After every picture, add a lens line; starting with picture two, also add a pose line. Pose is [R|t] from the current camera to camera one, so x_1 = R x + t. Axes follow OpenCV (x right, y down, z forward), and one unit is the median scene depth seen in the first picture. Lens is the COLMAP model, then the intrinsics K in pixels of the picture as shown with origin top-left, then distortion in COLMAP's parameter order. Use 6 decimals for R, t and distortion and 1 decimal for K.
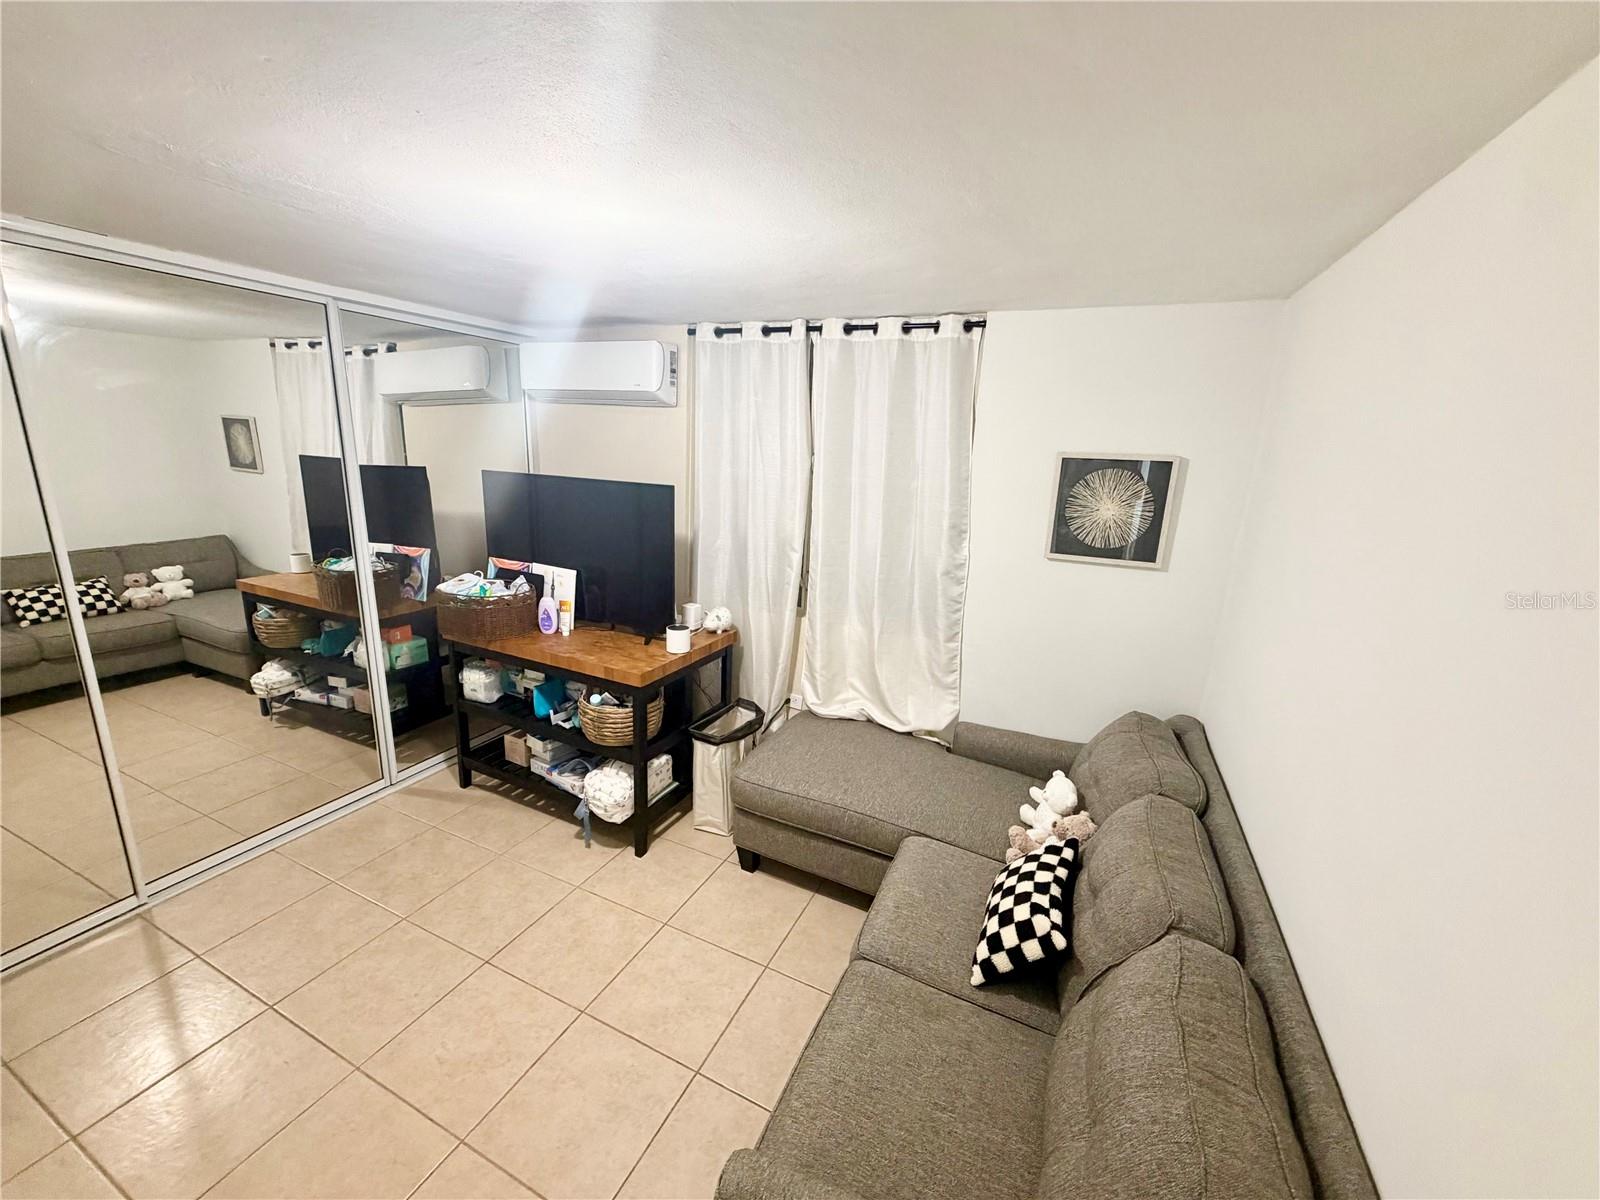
lens RADIAL K [[638.3, 0, 797.5], [0, 638.3, 598.4], [0, 0, 1]] dist [0.002288, -0.000099]
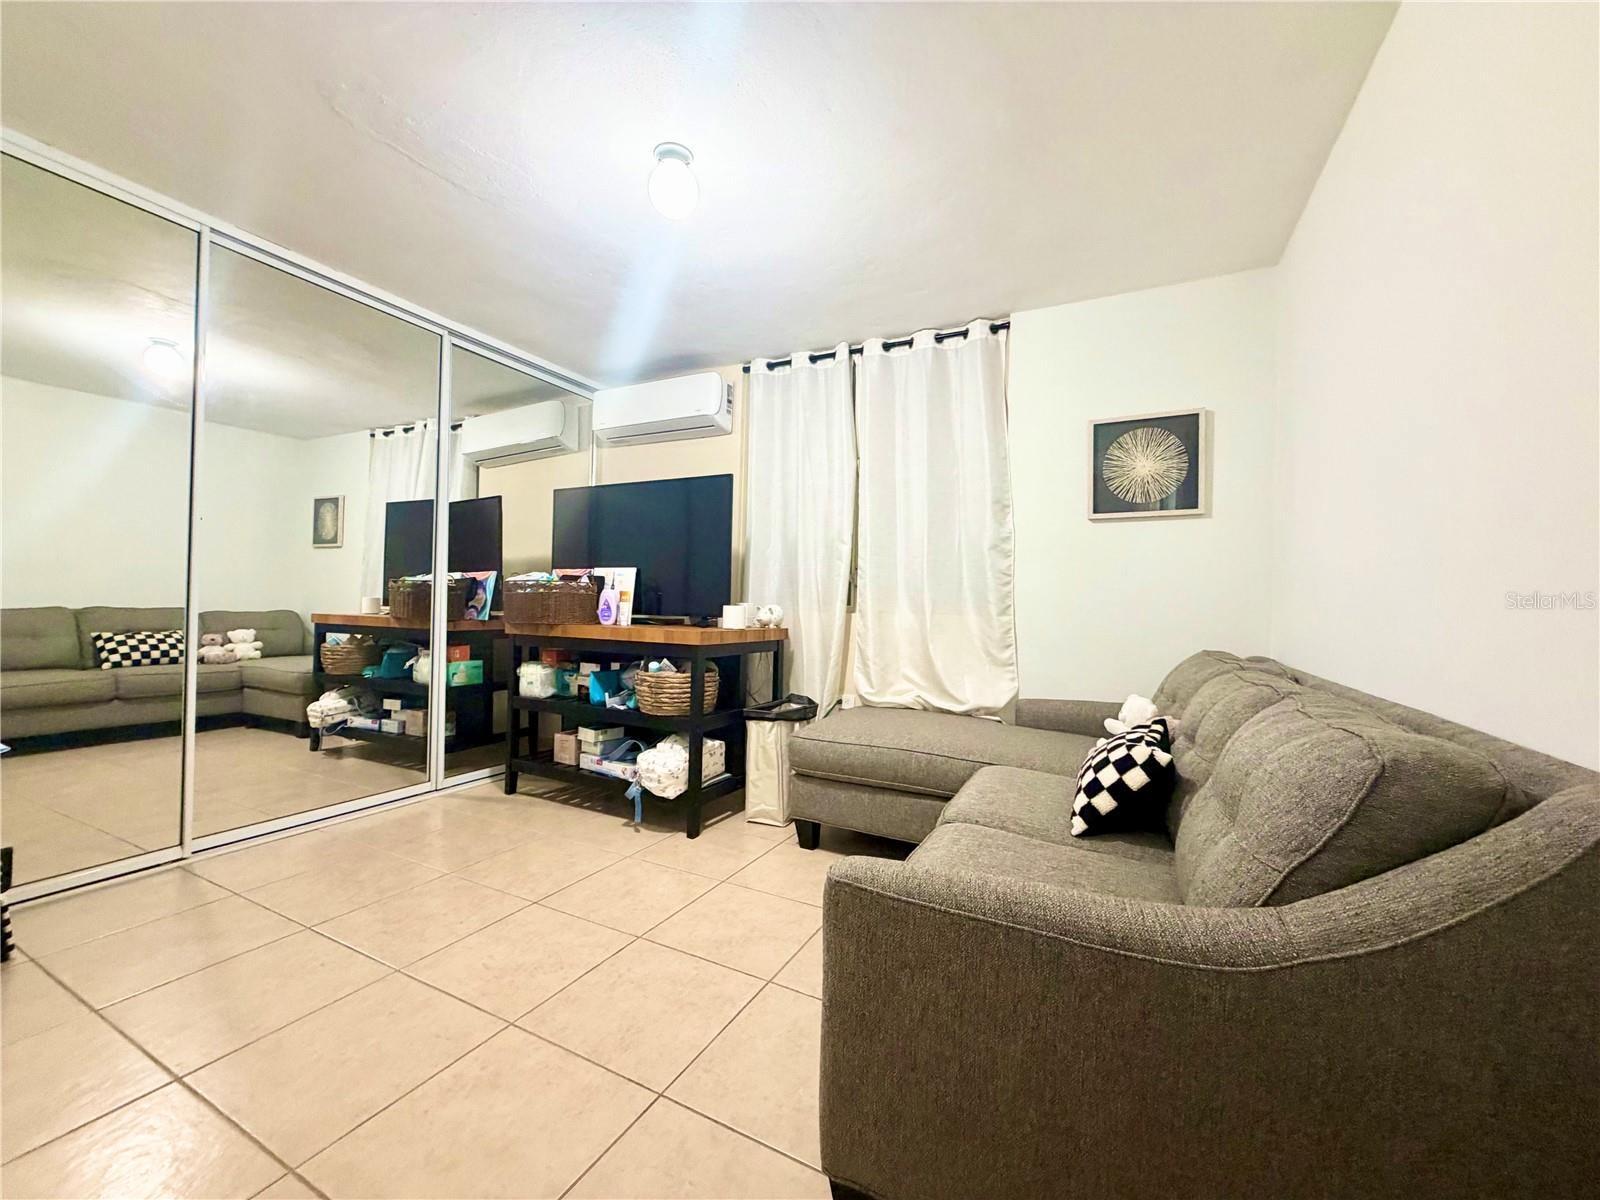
lens RADIAL K [[635.1, 0, 799.9], [0, 635.1, 599.5], [0, 0, 1]] dist [-0.000482, 0.000252]
pose [[0.999188, -0.023001, -0.033089, -0.044560], [0.014186, 0.969313, -0.245422, 0.270234], [0.037718, 0.244753, 0.968852, 0.010325]]
